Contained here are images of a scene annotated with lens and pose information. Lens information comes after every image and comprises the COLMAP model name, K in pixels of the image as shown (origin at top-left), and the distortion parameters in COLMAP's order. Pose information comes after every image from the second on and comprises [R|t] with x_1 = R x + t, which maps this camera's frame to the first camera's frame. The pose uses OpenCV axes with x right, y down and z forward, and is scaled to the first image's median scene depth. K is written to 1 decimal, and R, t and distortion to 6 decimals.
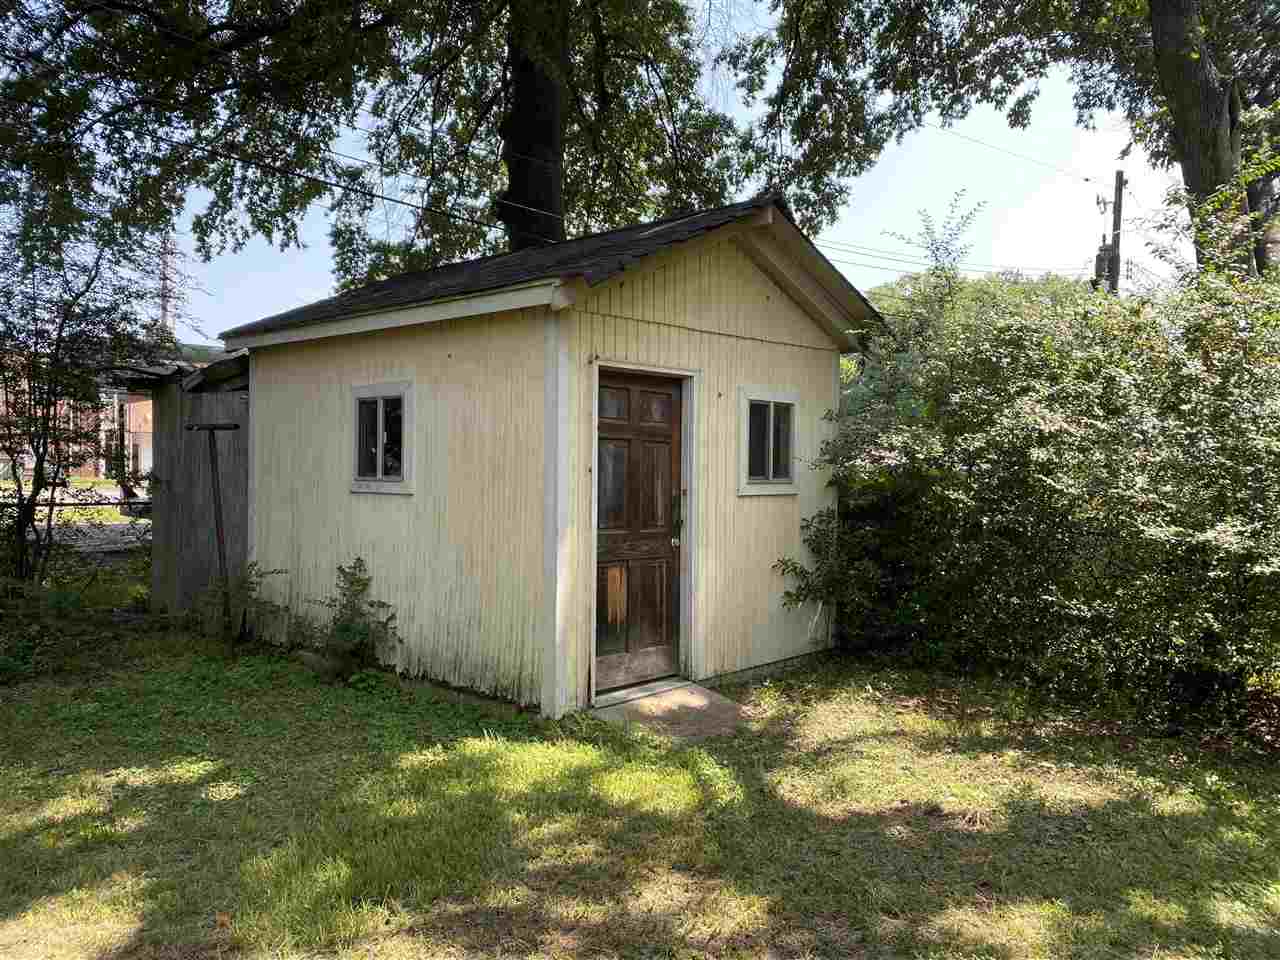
lens RADIAL K [[988.8, 0, 640.0], [0, 988.8, 480.0], [0, 0, 1]] dist [-0.002299, -0.000342]
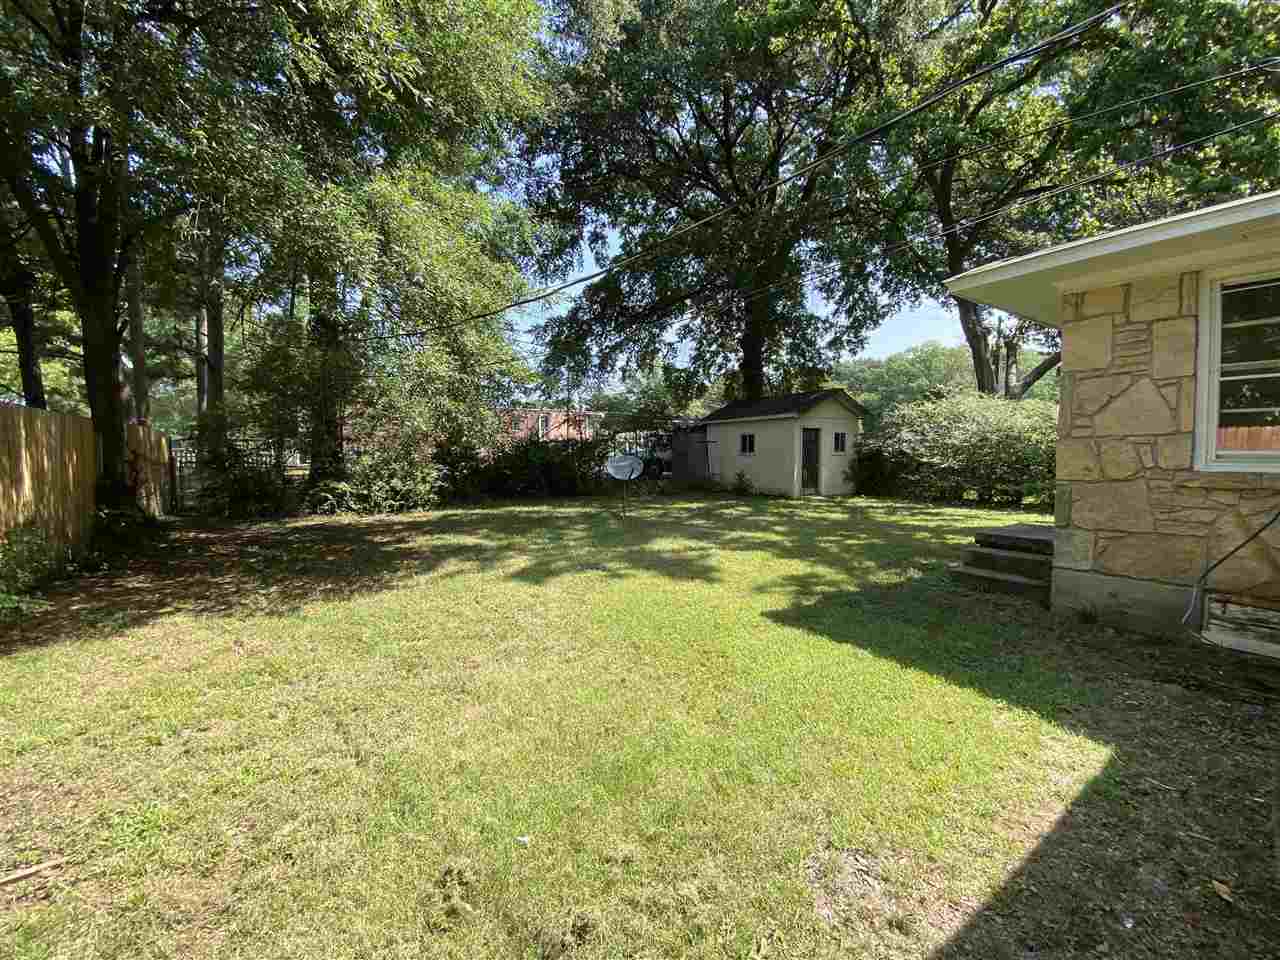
lens RADIAL K [[518.5, 0, 640.0], [0, 518.5, 480.0], [0, 0, 1]] dist [0.048159, -0.034694]
pose [[0.975493, -0.009353, -0.219833, -0.064451], [0.017125, 0.999293, 0.033474, 0.009936], [0.219364, -0.036419, 0.974963, -0.414994]]
